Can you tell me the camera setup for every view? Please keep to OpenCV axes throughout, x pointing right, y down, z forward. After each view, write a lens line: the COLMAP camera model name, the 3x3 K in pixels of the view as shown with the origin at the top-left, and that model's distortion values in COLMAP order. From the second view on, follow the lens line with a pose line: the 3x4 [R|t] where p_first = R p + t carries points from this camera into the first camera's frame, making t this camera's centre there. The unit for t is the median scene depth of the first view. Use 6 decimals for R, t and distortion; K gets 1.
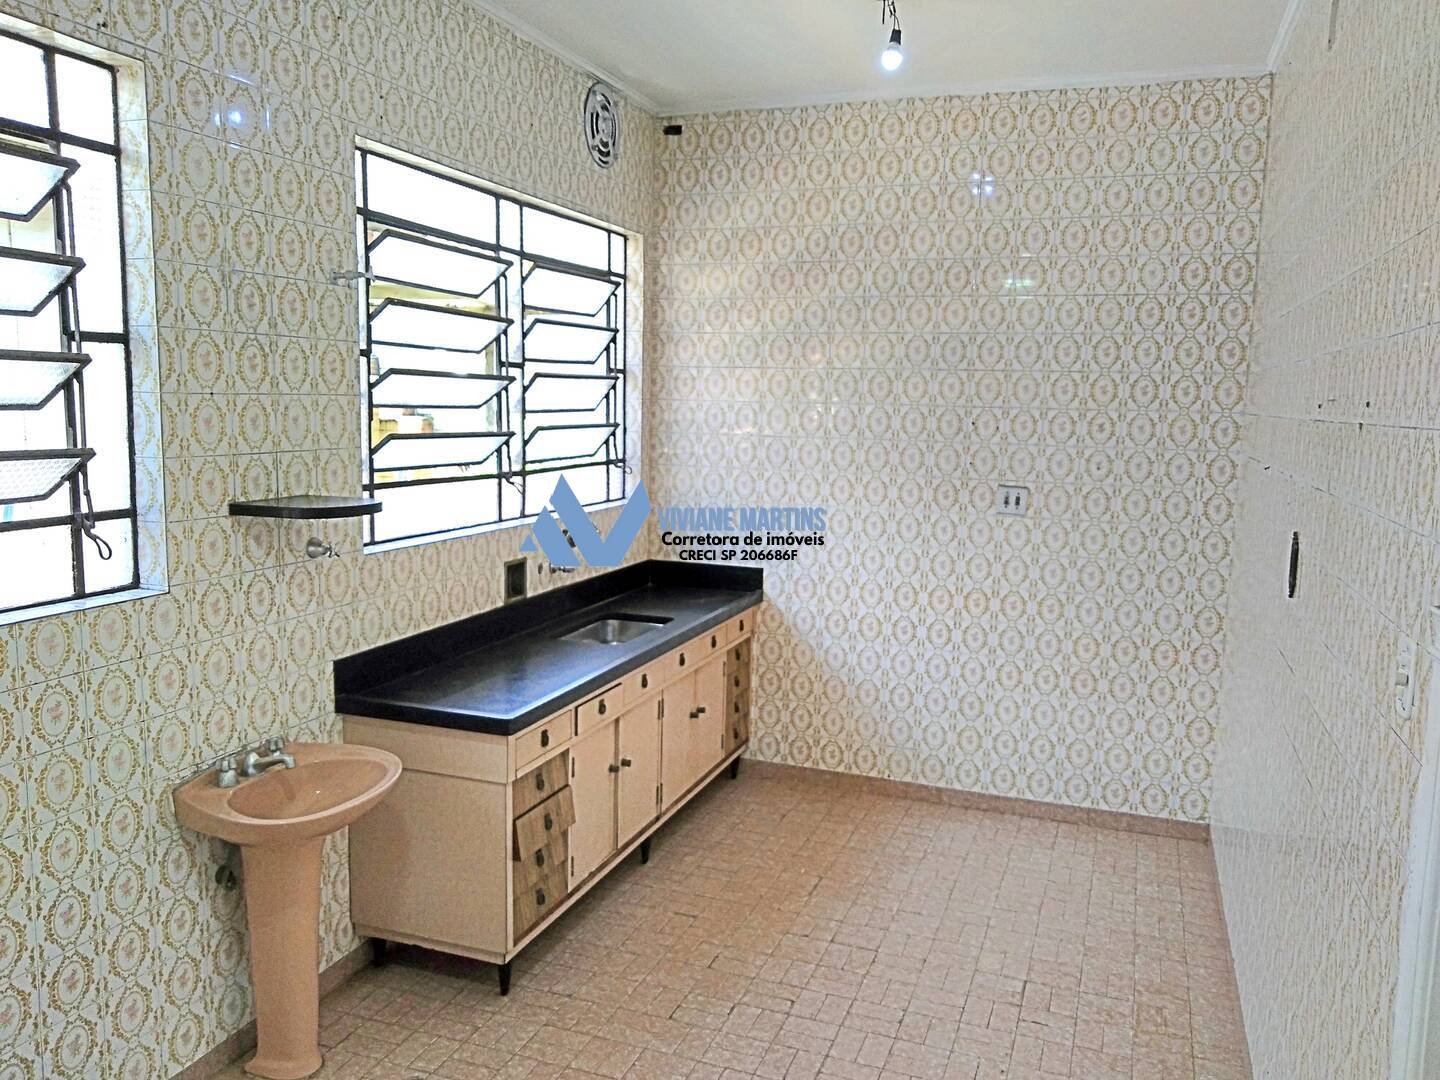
lens RADIAL K [[1113.8, 0, 720.3], [0, 1113.8, 537.4], [0, 0, 1]] dist [0.040487, -0.001301]
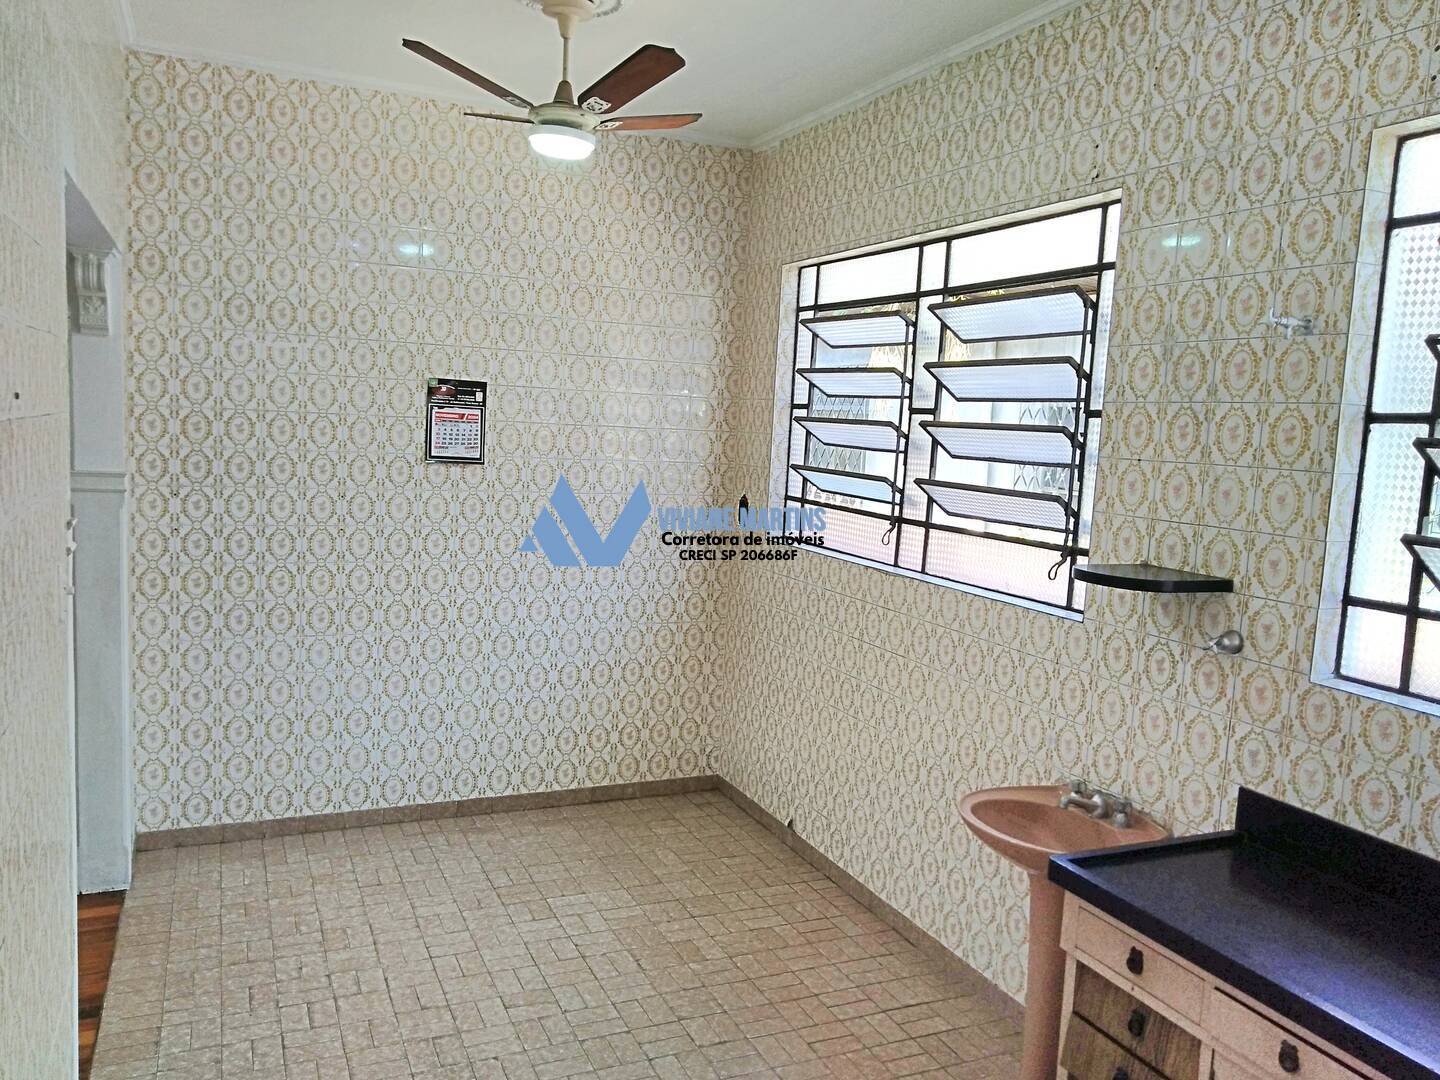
lens RADIAL K [[1150.9, 0, 867.9], [0, 1150.9, 580.2], [0, 0, 1]] dist [0.002438, 0.000251]
pose [[-0.638596, 0.037878, -0.768609, 0.564089], [-0.170228, 0.967092, 0.189093, -0.176894], [0.750478, 0.251593, -0.611133, 1.475975]]
